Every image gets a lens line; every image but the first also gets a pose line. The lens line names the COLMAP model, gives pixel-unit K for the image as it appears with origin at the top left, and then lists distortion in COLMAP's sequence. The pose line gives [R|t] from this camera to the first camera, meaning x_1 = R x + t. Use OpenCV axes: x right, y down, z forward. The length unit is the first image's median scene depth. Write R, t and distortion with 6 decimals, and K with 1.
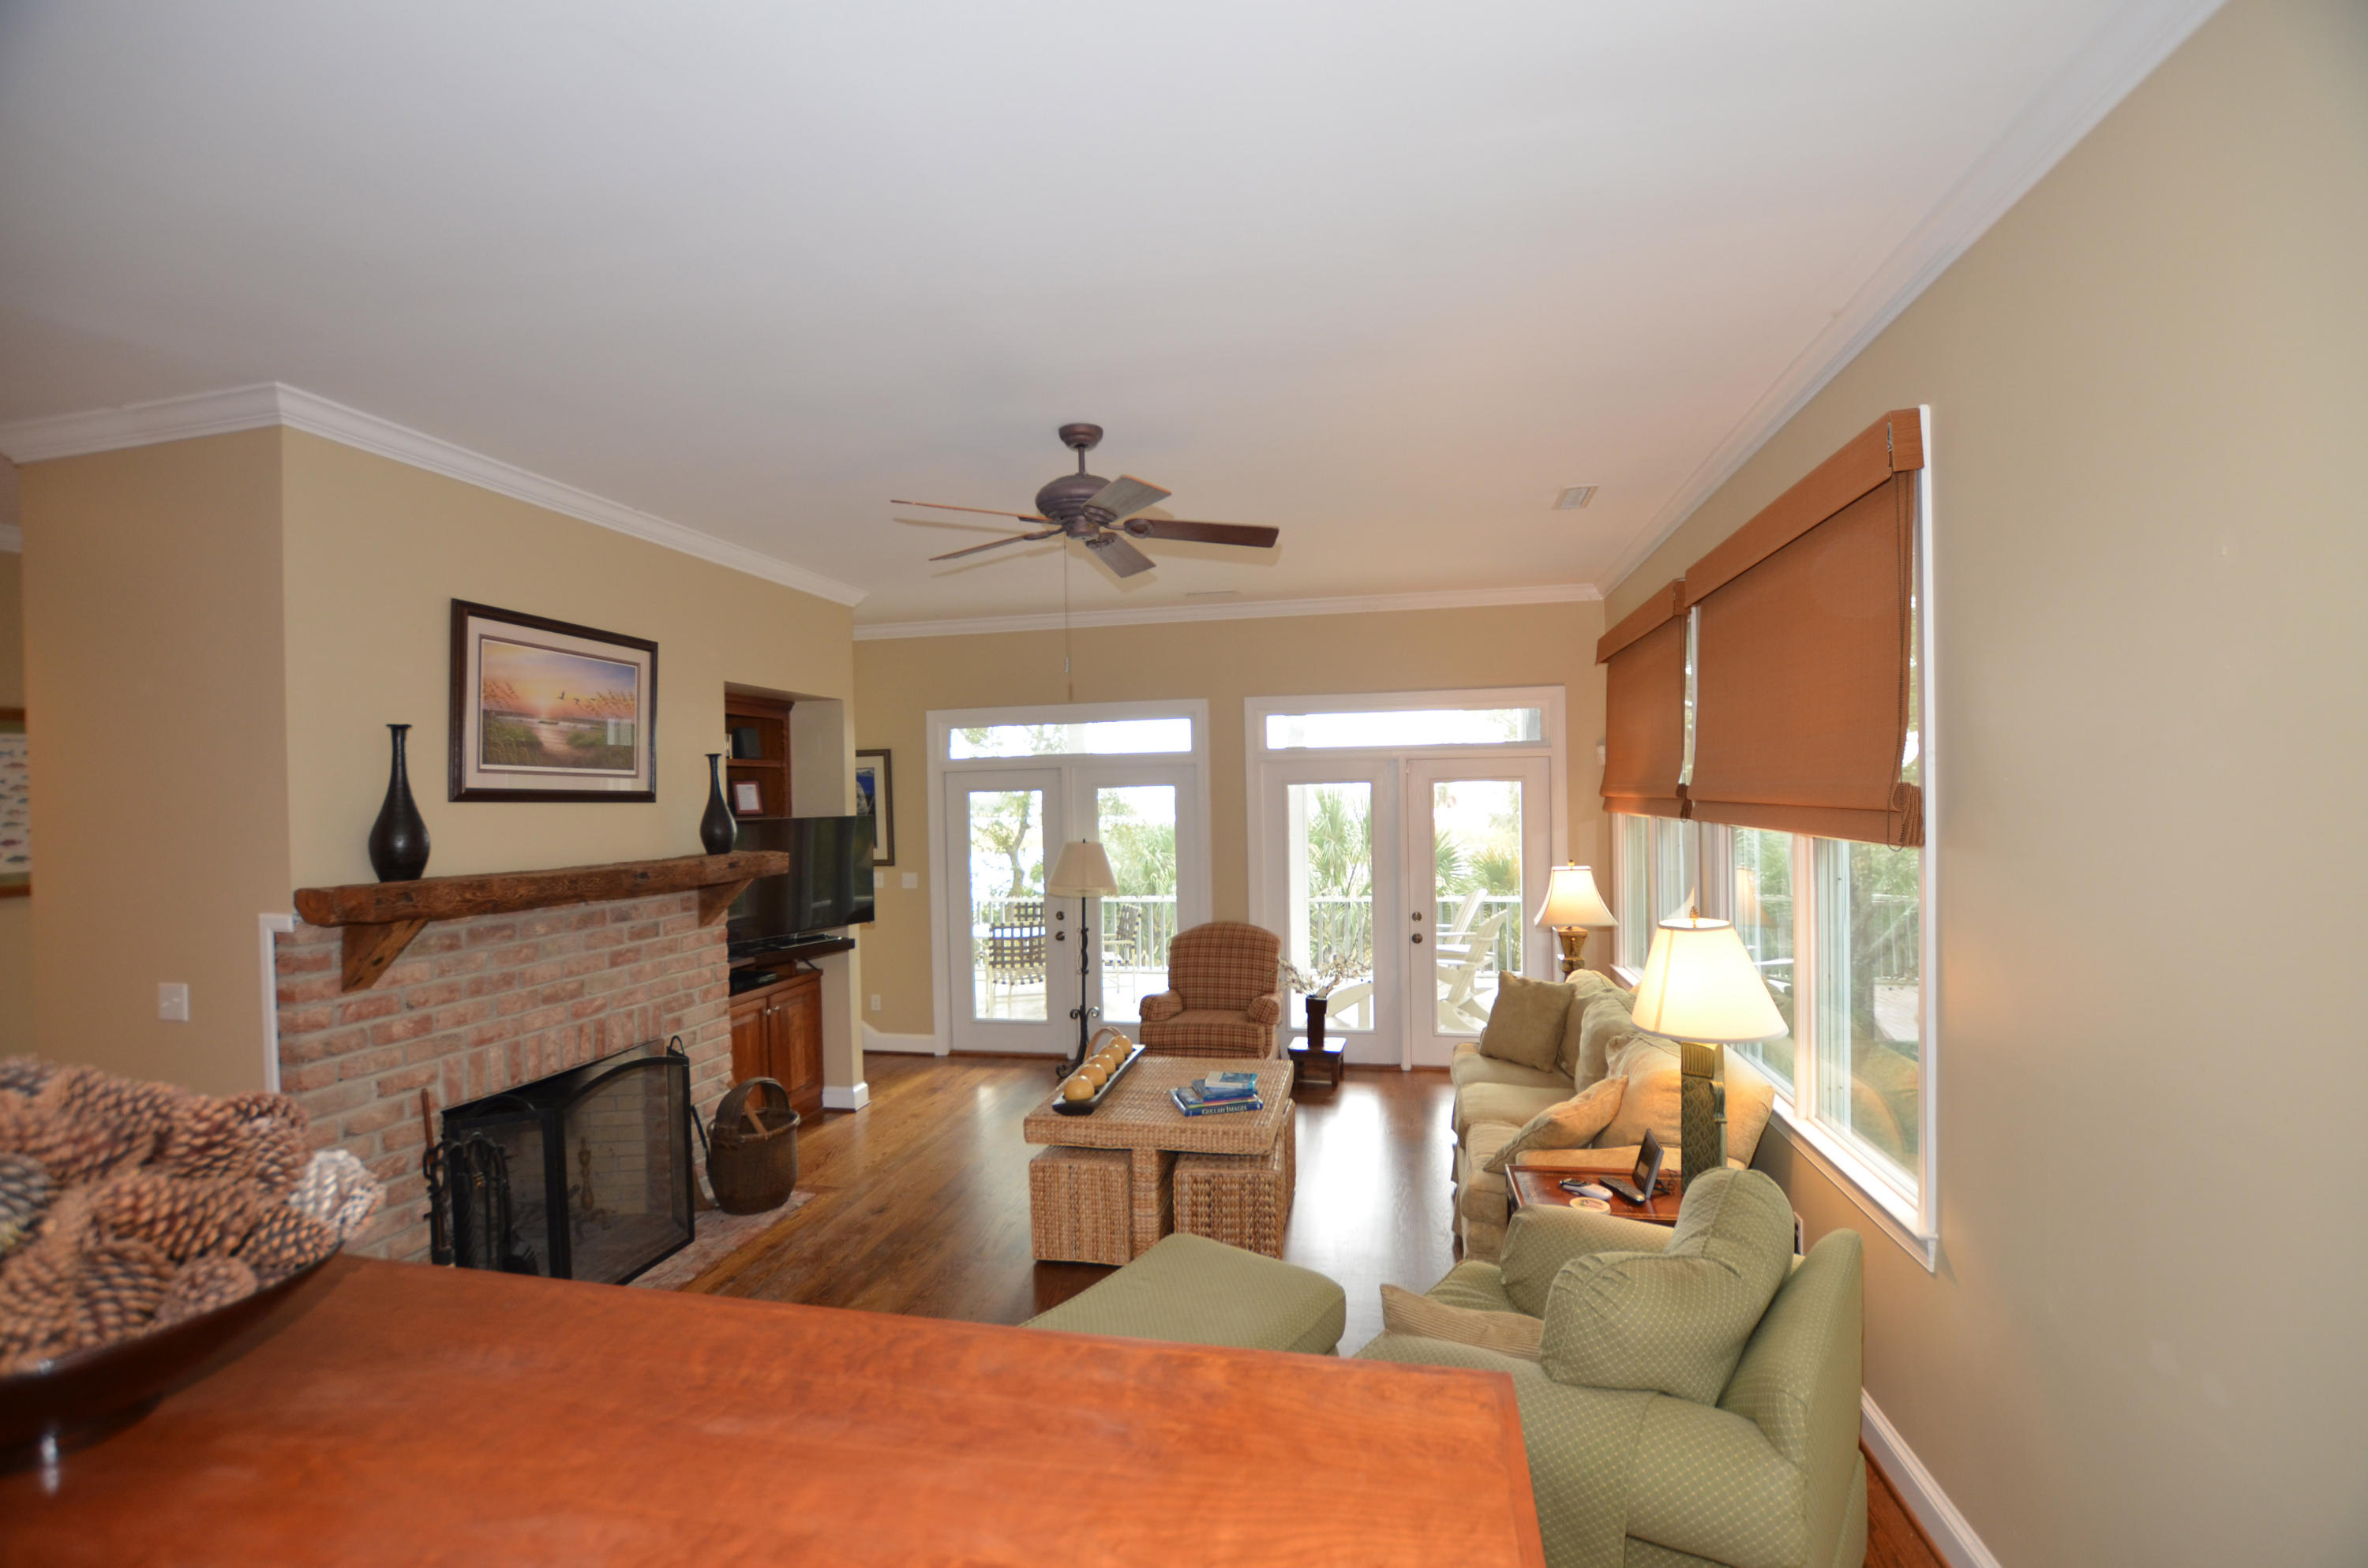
lens RADIAL K [[1036.2, 0, 1187.2], [0, 1036.2, 793.8], [0, 0, 1]] dist [-0.027075, 0.000832]
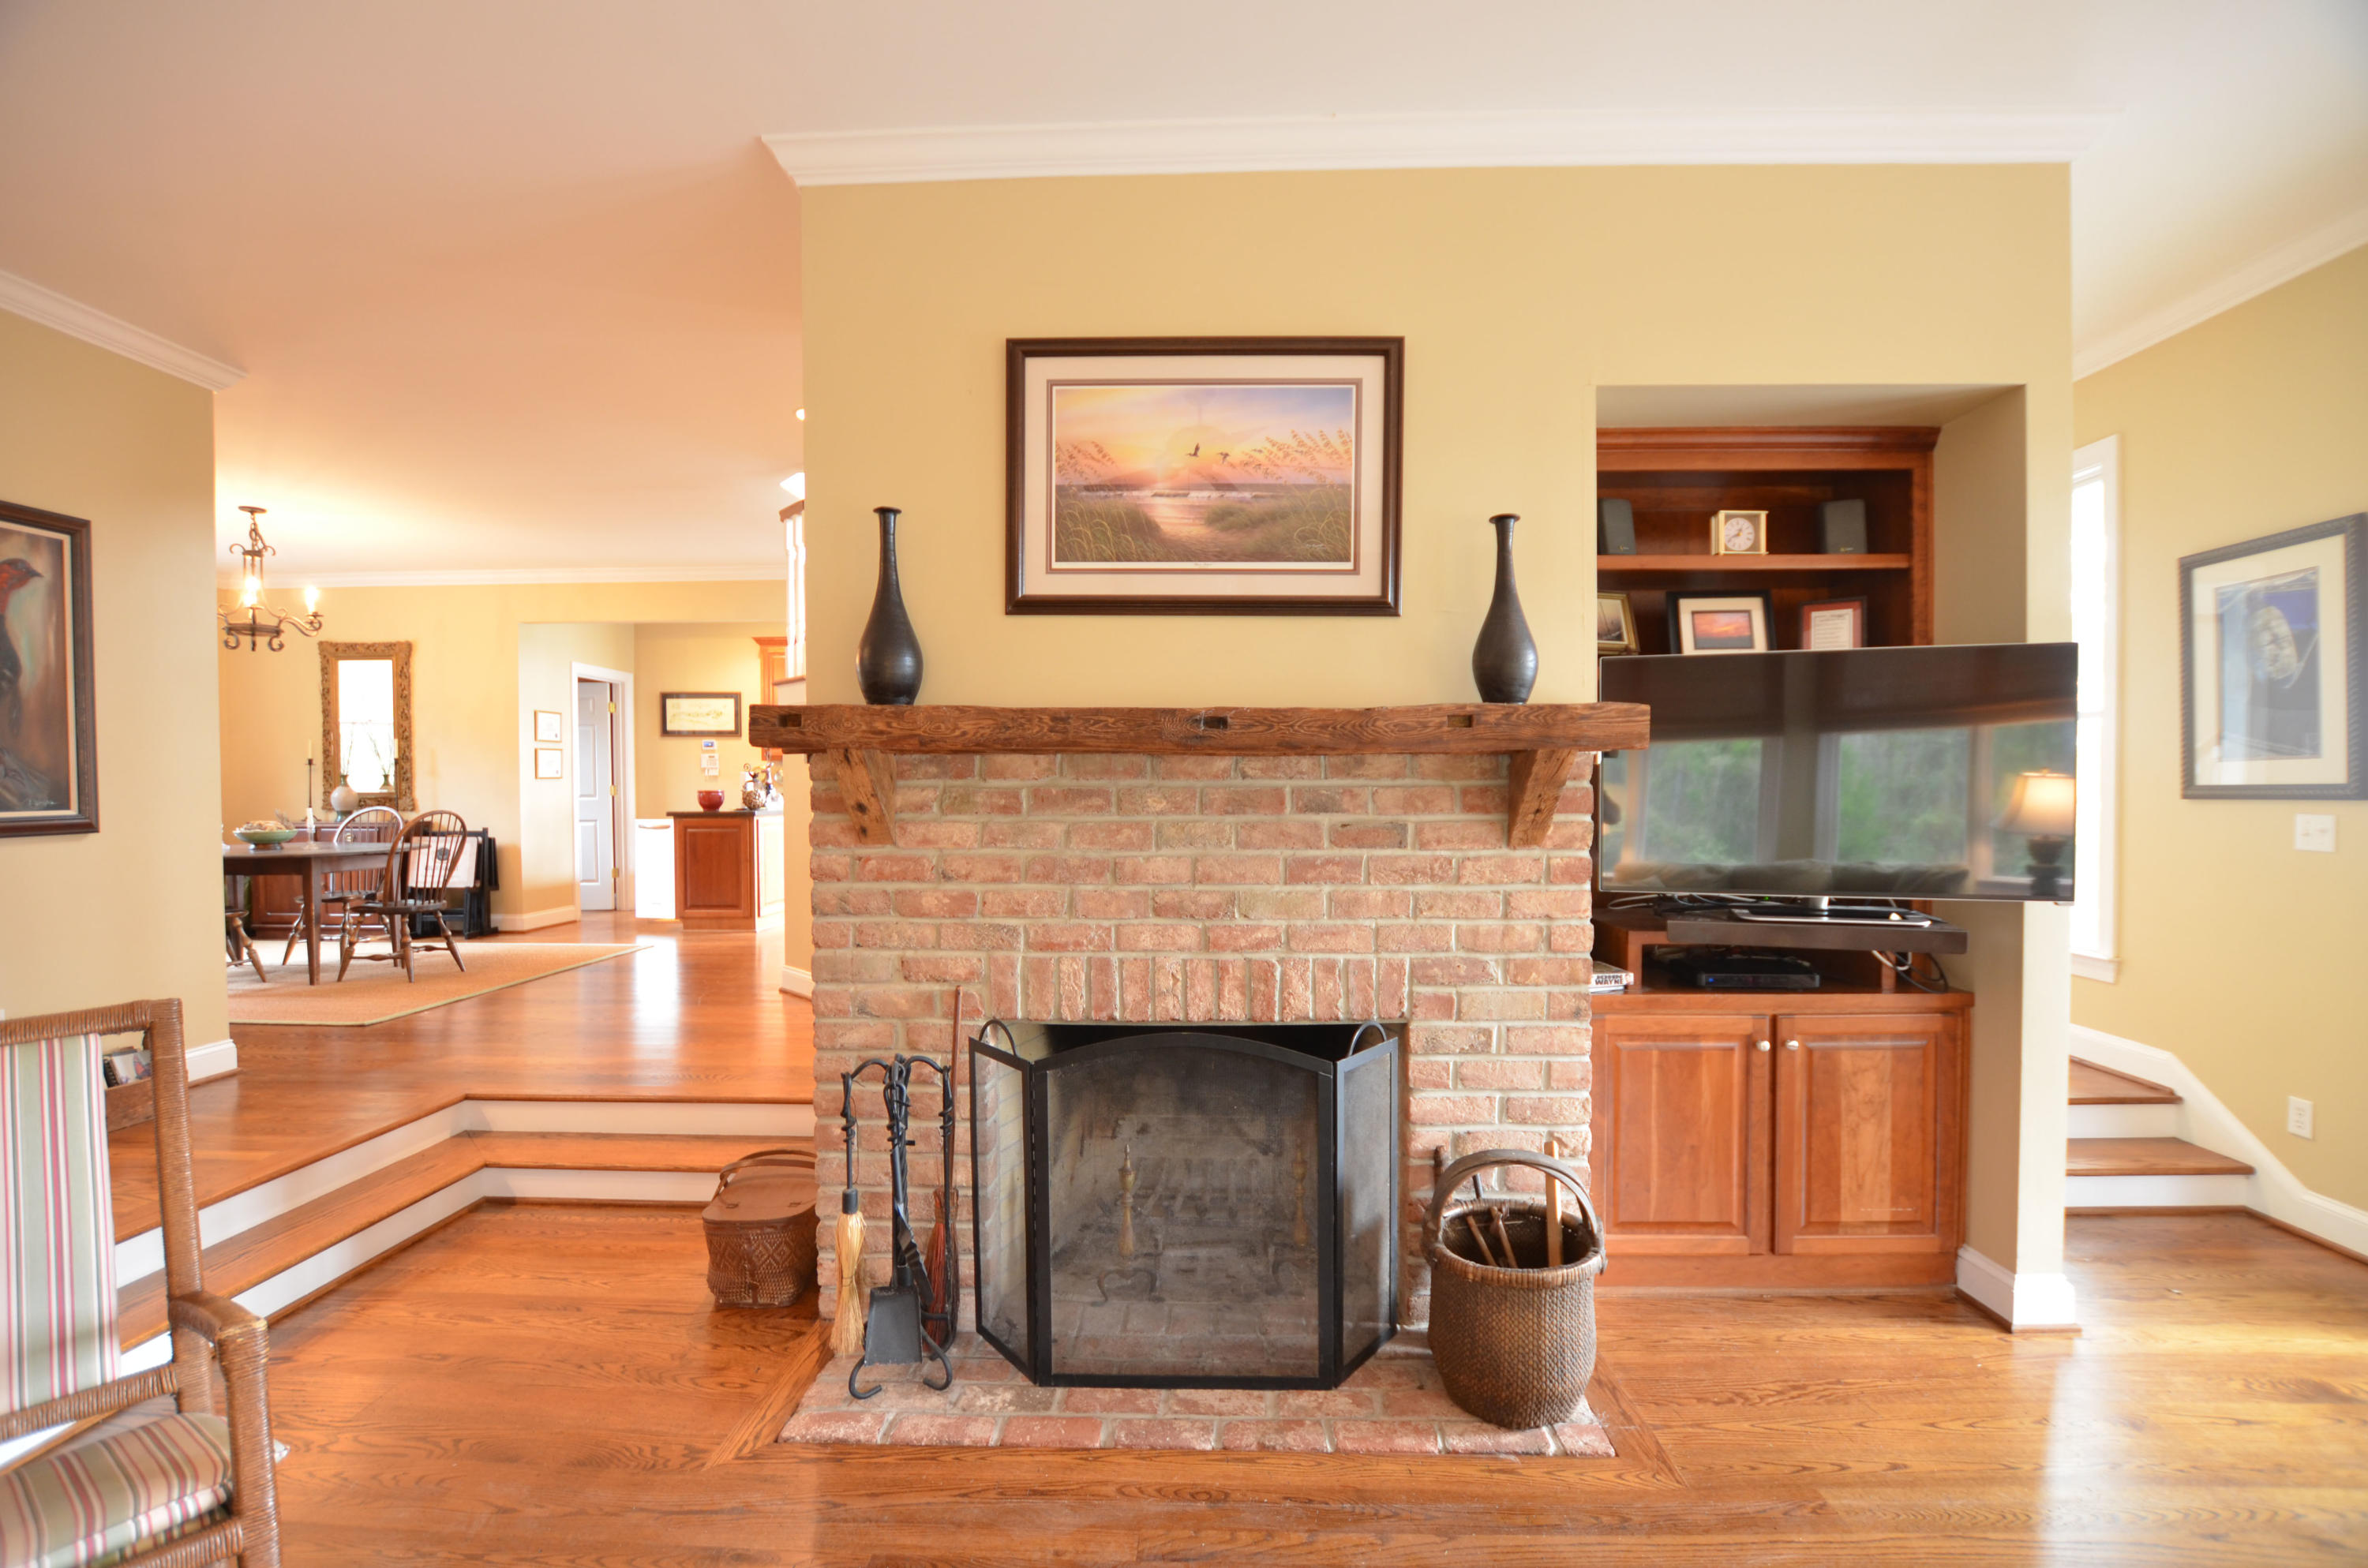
lens RADIAL K [[1036.2, 0, 1187.2], [0, 1036.2, 793.8], [0, 0, 1]] dist [-0.027075, 0.000832]
pose [[0.178921, 0.031044, -0.983374, 0.042497], [0.000938, 0.999496, 0.031724, 0.100689], [0.983863, -0.006598, 0.178802, 0.871952]]
